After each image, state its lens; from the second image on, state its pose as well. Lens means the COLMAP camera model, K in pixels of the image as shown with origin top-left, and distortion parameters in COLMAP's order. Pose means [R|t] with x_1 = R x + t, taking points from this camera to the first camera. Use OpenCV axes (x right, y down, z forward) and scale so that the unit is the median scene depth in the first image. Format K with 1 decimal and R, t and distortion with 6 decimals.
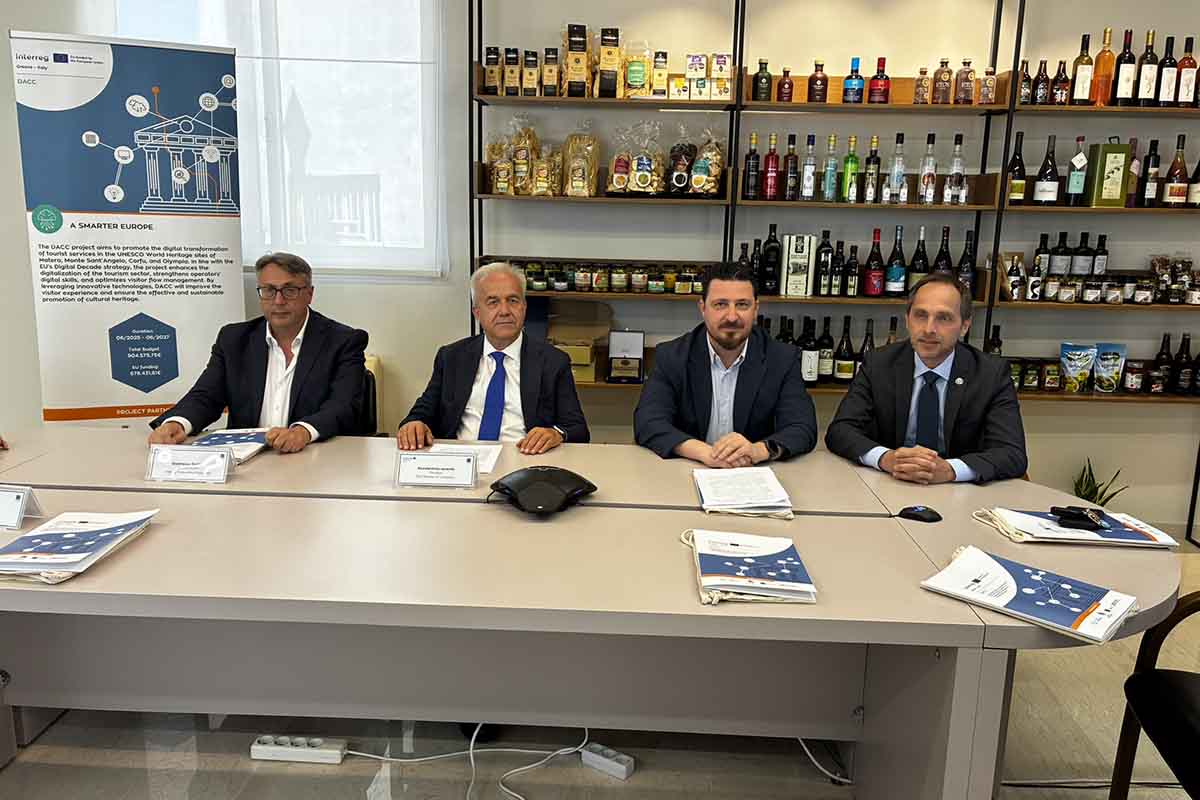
lens RADIAL K [[940.3, 0, 555.1], [0, 940.3, 384.7], [0, 0, 1]] dist [0.035665, -0.027215]
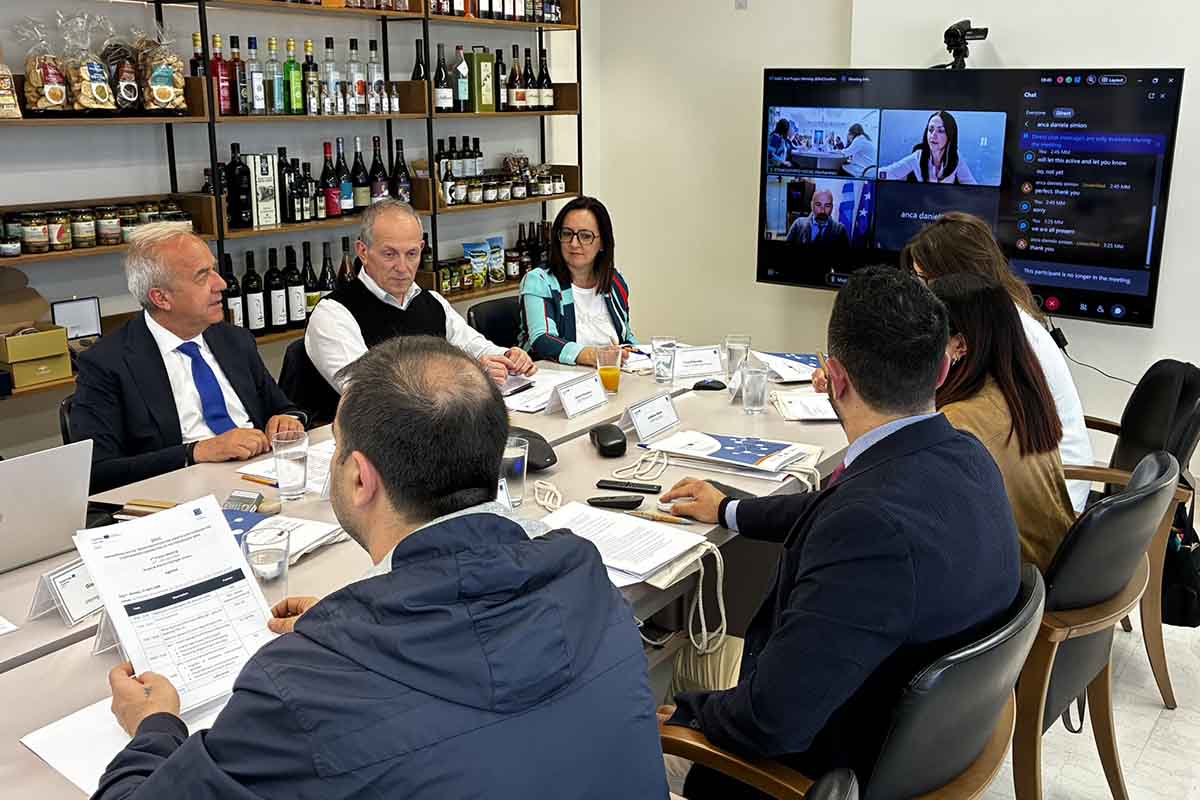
lens RADIAL K [[1172.1, 0, 601.6], [0, 1172.1, 399.9], [0, 0, 1]] dist [-0.040079, 0.000000]
pose [[0.525436, -0.231053, 0.818860, -0.499074], [0.172191, 0.971383, 0.163601, -0.062271], [-0.833227, 0.055038, 0.550185, 0.172987]]
